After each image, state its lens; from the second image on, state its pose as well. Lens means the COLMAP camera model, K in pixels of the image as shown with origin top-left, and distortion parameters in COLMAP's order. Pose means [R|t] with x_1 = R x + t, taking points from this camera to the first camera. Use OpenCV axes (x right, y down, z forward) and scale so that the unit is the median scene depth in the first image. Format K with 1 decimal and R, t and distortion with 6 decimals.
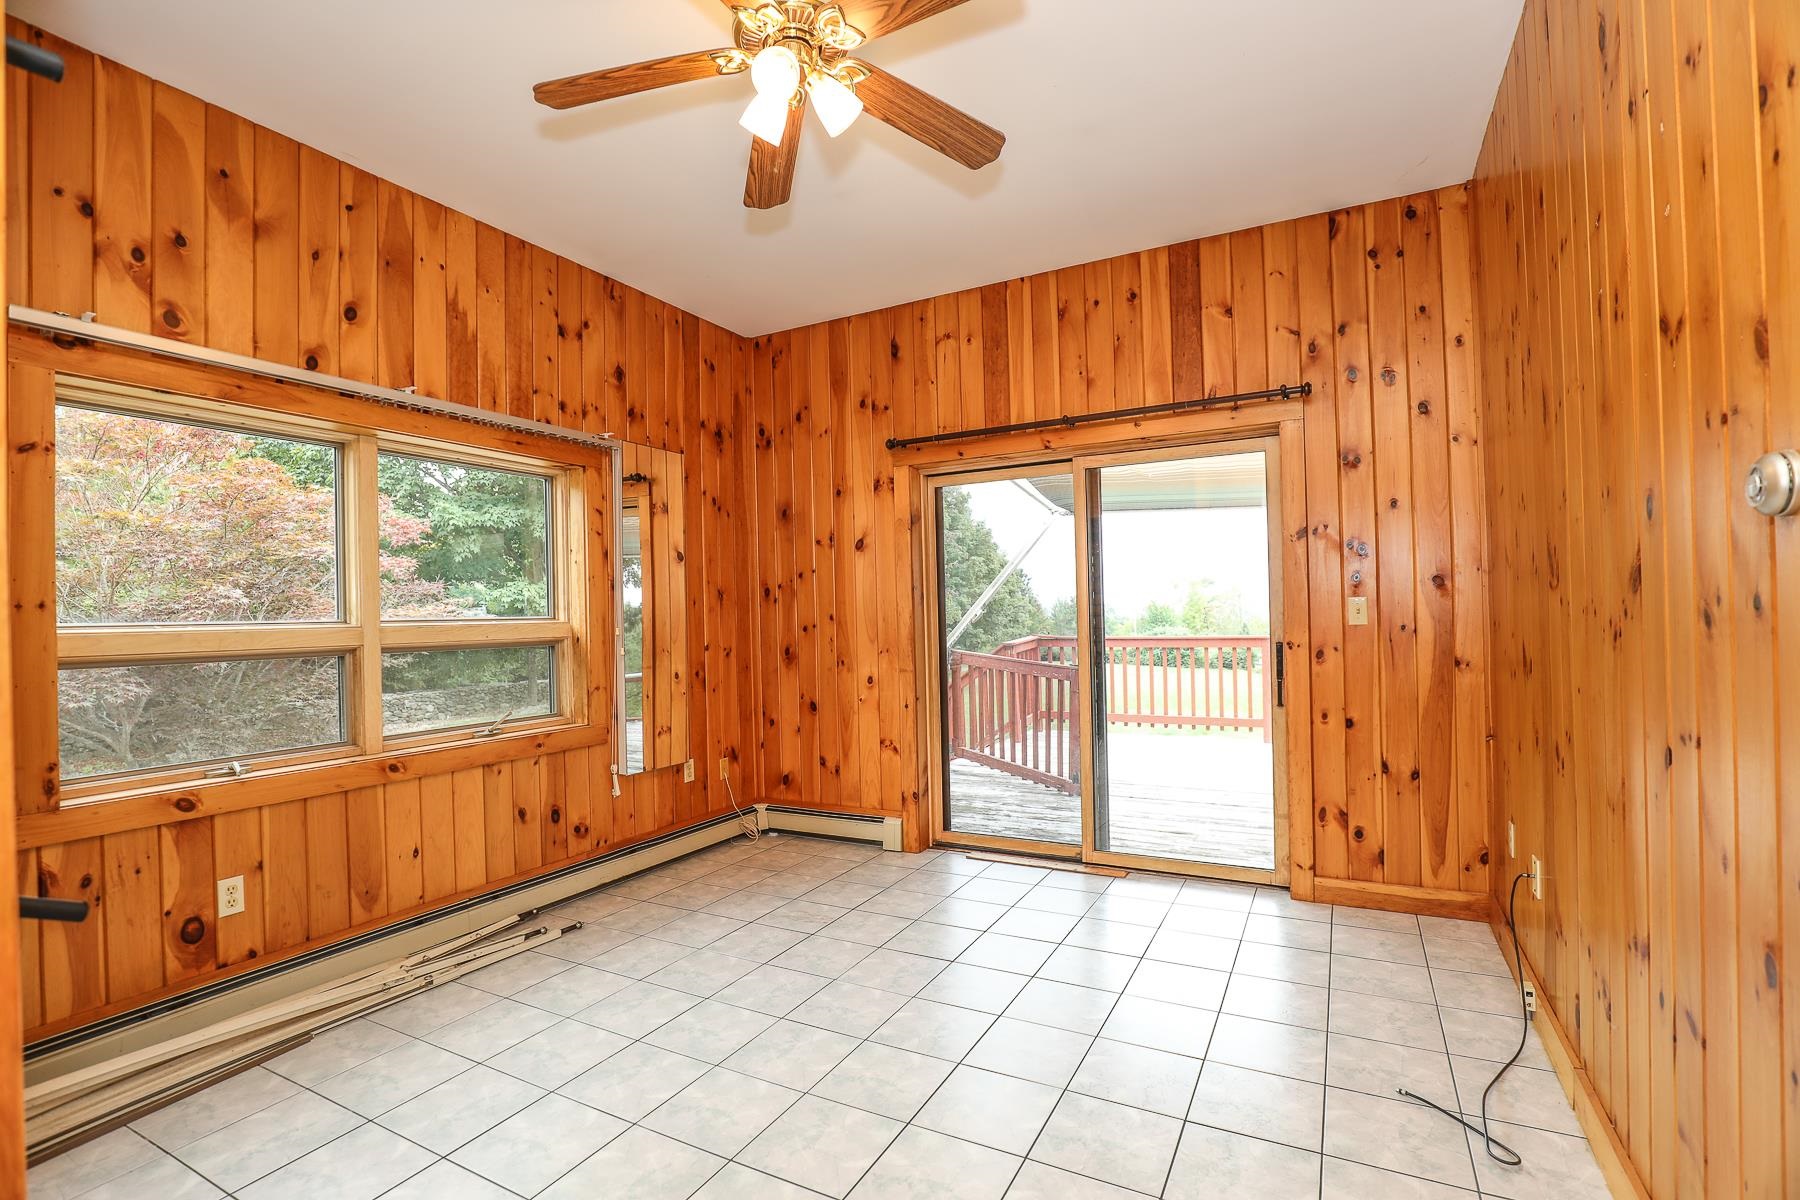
lens RADIAL K [[826.7, 0, 909.8], [0, 826.7, 606.6], [0, 0, 1]] dist [-0.032071, 0.004464]
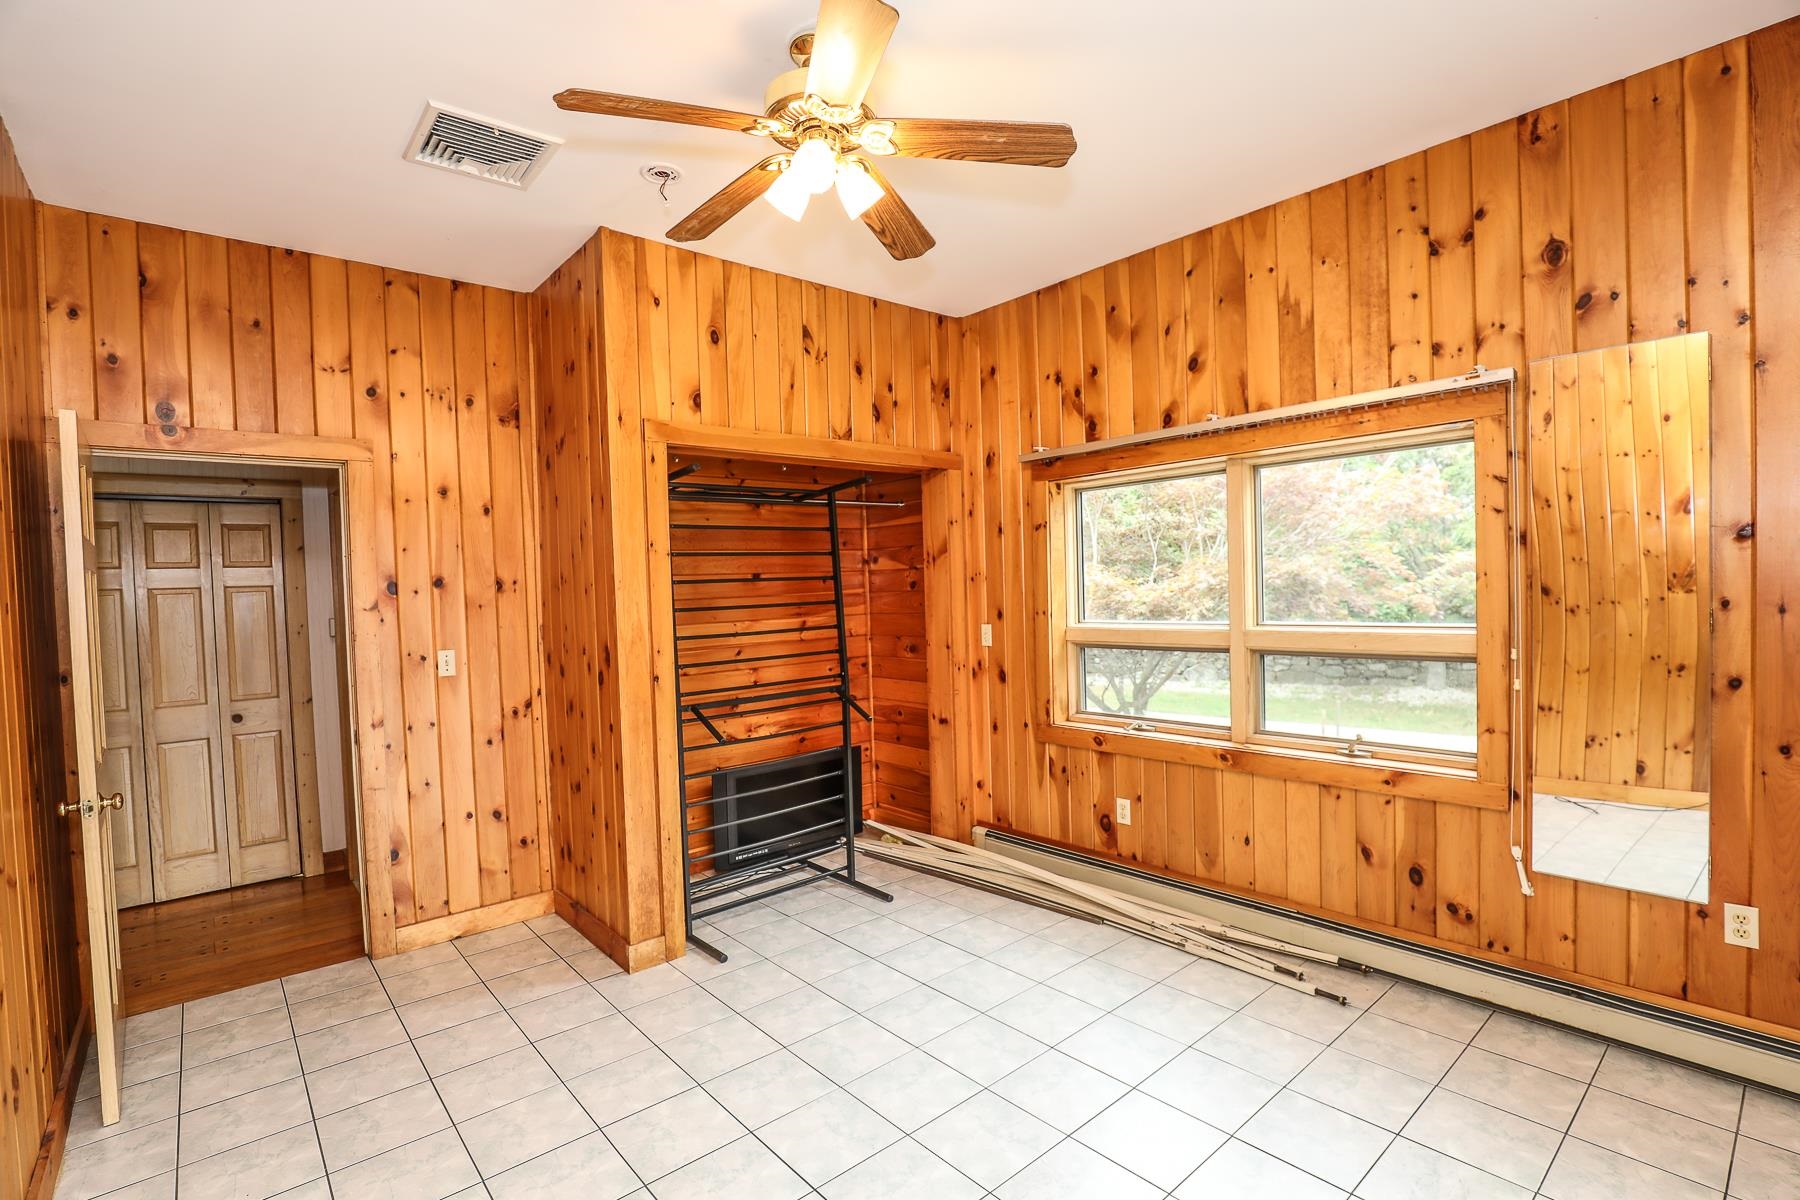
lens RADIAL K [[826.7, 0, 902.8], [0, 826.7, 609.5], [0, 0, 1]] dist [-0.032071, 0.004464]
pose [[-0.354505, 0.059601, -0.933153, 0.486690], [0.050170, 0.997741, 0.044667, -0.067790], [0.933707, -0.030982, -0.356694, 0.846071]]
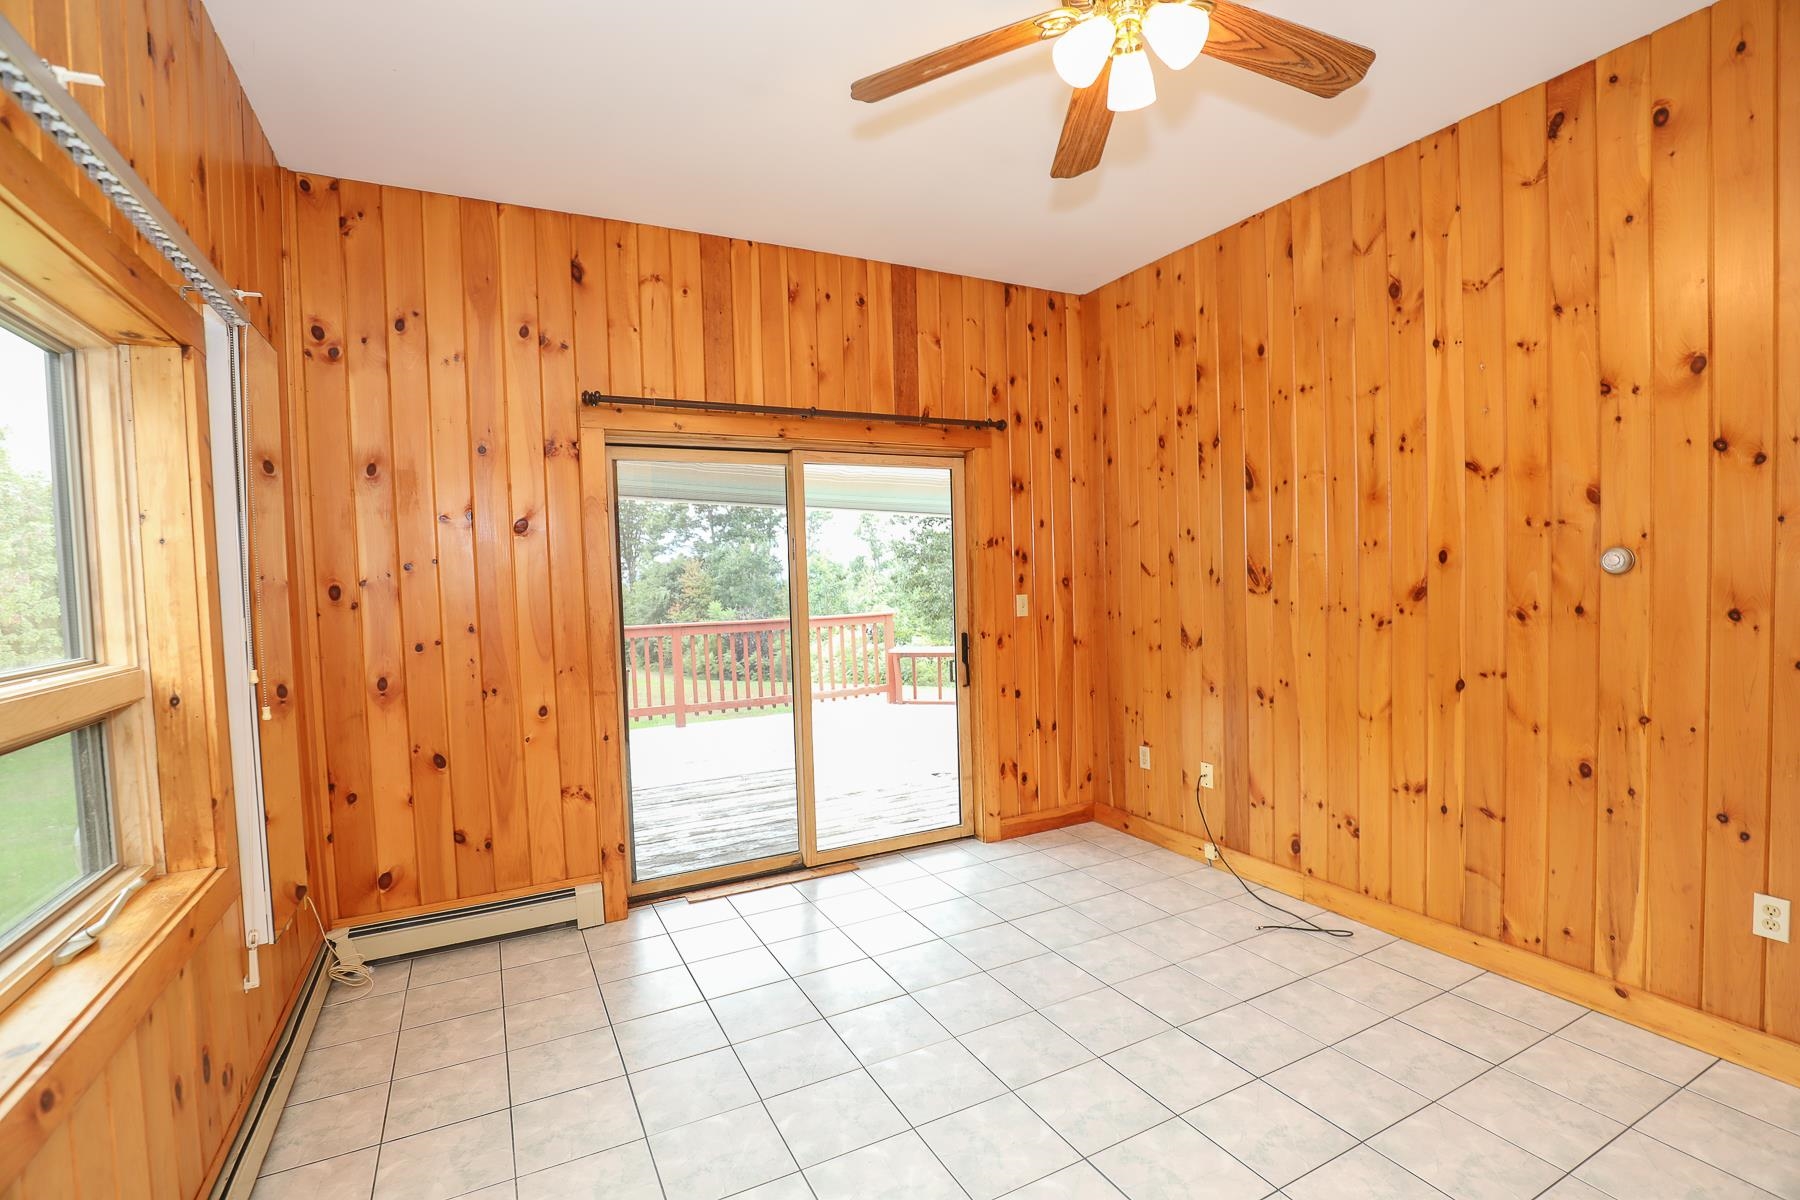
lens RADIAL K [[826.7, 0, 907.4], [0, 826.7, 608.3], [0, 0, 1]] dist [-0.032071, 0.004464]
pose [[0.565646, -0.028341, 0.824161, -0.583751], [0.007234, 0.999541, 0.029407, -0.028181], [-0.824617, -0.010672, 0.565591, 0.394294]]
